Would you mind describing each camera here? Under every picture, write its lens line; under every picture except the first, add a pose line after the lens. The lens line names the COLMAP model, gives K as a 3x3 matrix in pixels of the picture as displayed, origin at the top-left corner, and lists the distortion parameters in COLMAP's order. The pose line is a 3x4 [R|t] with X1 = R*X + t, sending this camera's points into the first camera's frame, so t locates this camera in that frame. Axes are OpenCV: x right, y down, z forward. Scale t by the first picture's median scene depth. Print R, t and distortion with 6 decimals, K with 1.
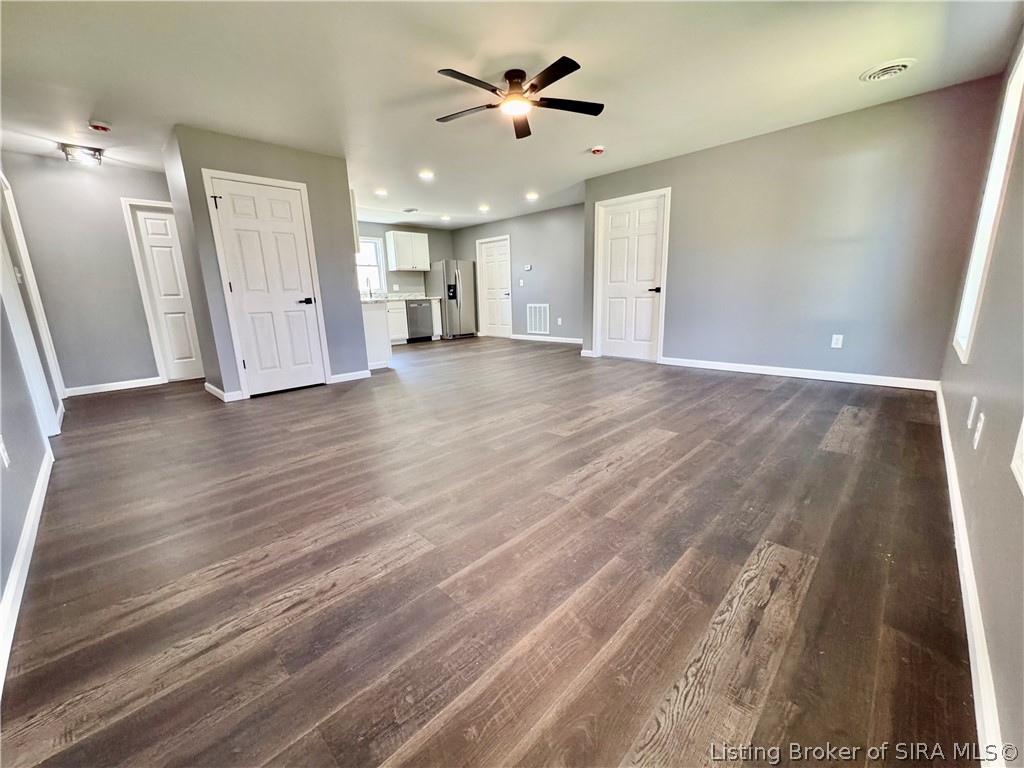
lens RADIAL K [[412.8, 0, 513.5], [0, 412.8, 384.7], [0, 0, 1]] dist [-0.002367, -0.000073]
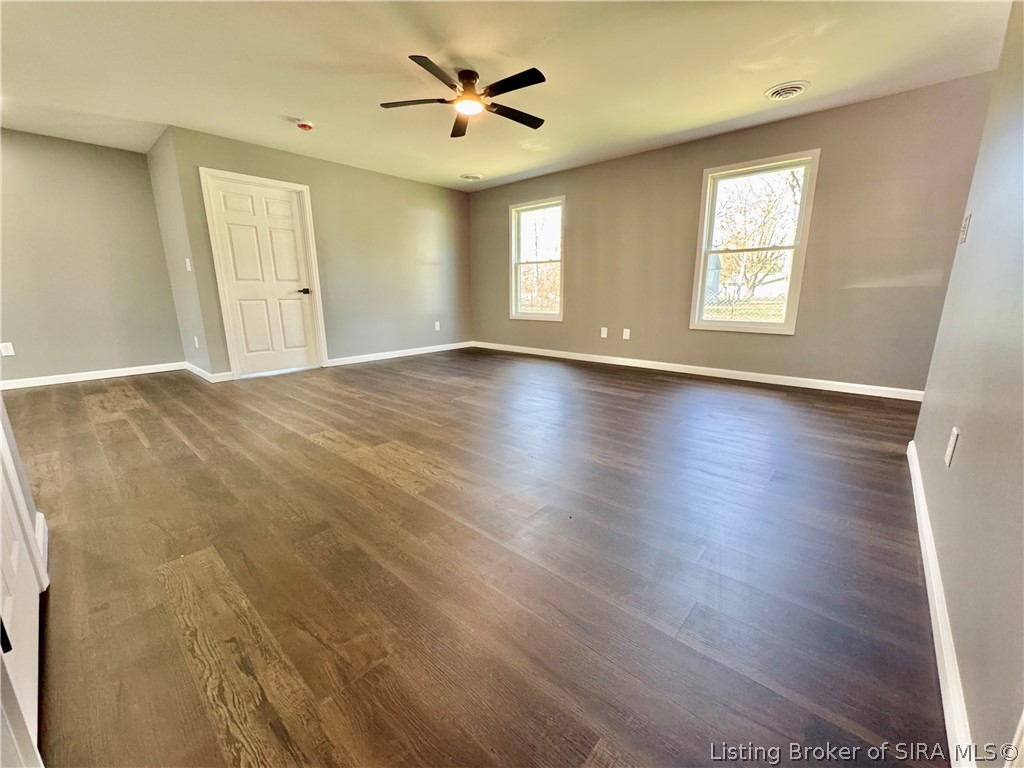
lens RADIAL K [[412.8, 0, 514.3], [0, 412.8, 386.3], [0, 0, 1]] dist [-0.002367, -0.000073]
pose [[-0.045916, -0.199520, 0.978817, -0.058531], [0.224864, 0.952639, 0.204732, -0.075092], [-0.973308, 0.229501, 0.001123, 0.382573]]
